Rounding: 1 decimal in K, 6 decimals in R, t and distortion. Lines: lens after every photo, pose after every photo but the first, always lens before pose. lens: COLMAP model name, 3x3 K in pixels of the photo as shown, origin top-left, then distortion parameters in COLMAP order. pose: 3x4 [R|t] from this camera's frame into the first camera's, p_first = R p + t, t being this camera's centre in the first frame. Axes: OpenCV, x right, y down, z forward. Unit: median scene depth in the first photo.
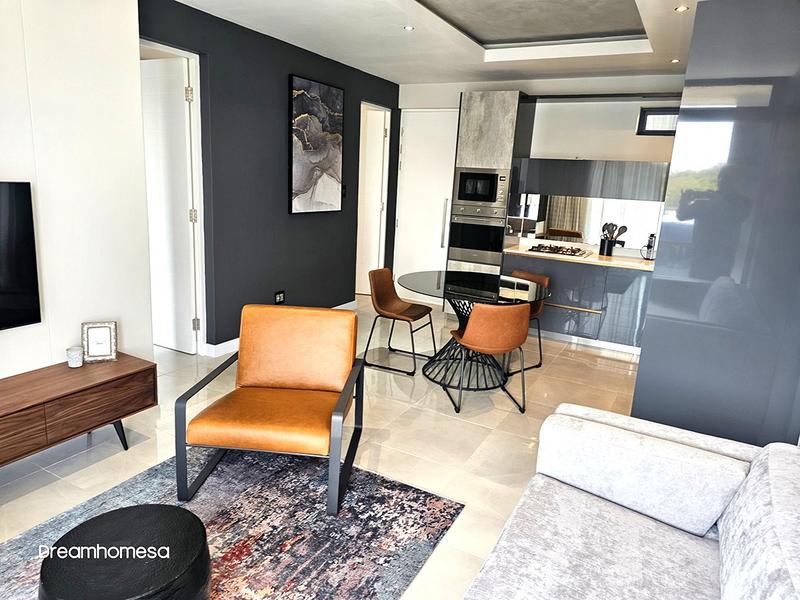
lens RADIAL K [[540.5, 0, 400.5], [0, 540.5, 298.3], [0, 0, 1]] dist [0.000499, 0.000105]
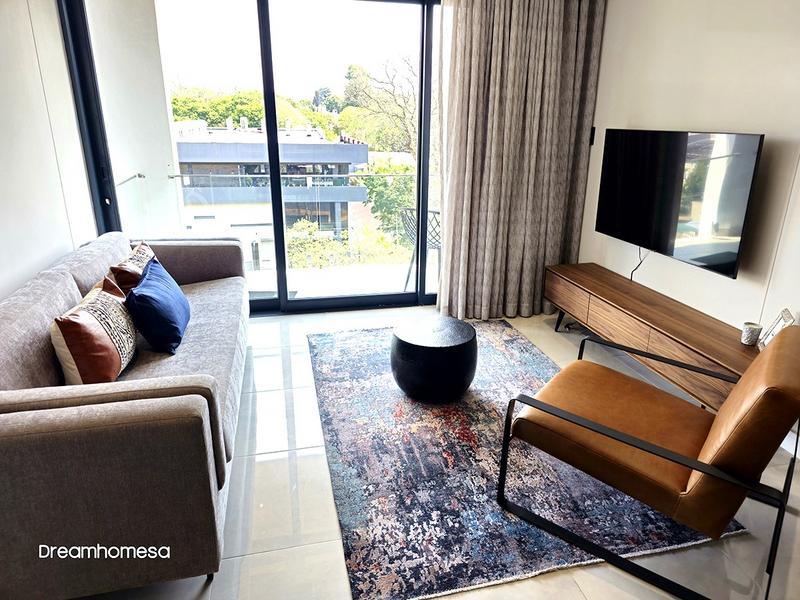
lens RADIAL K [[540.5, 0, 403.2], [0, 540.5, 298.0], [0, 0, 1]] dist [0.000499, 0.000105]
pose [[-0.755552, 0.143392, -0.639203, 0.481332], [-0.195693, 0.881791, 0.429125, -0.258419], [0.625177, 0.449314, -0.638178, 1.416278]]
